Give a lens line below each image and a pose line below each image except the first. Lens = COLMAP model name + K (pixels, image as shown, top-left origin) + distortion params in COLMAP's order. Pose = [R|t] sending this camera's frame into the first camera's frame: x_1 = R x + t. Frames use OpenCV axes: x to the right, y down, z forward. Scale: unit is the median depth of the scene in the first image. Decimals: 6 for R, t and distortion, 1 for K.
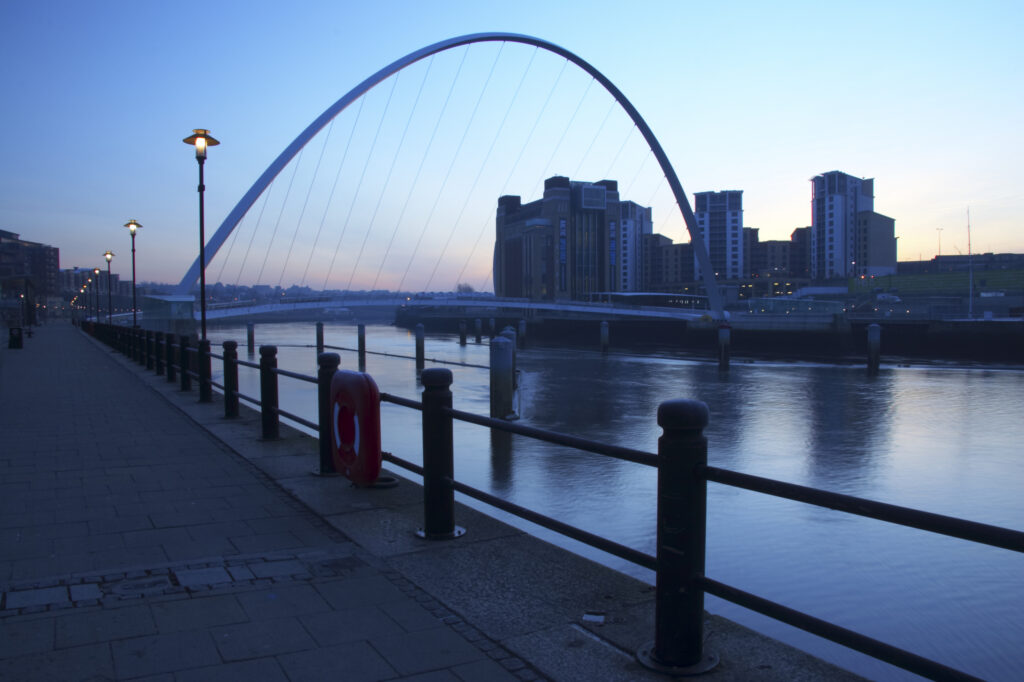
lens RADIAL K [[787.2, 0, 494.7], [0, 787.2, 352.7], [0, 0, 1]] dist [-0.178311, 0.125152]
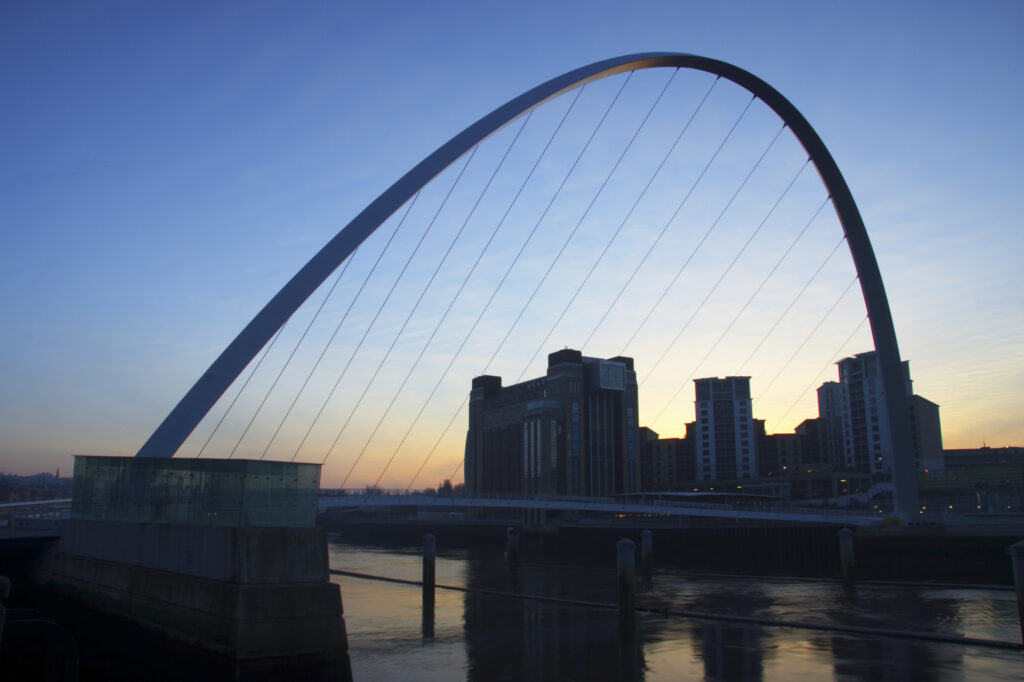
lens RADIAL K [[787.2, 0, 497.8], [0, 787.2, 346.8], [0, 0, 1]] dist [-0.178311, 0.125152]
pose [[0.985200, 0.042812, 0.165975, -0.126552], [0.002767, 0.964207, -0.265135, -0.010858], [-0.171386, 0.261671, 0.949819, 0.227158]]
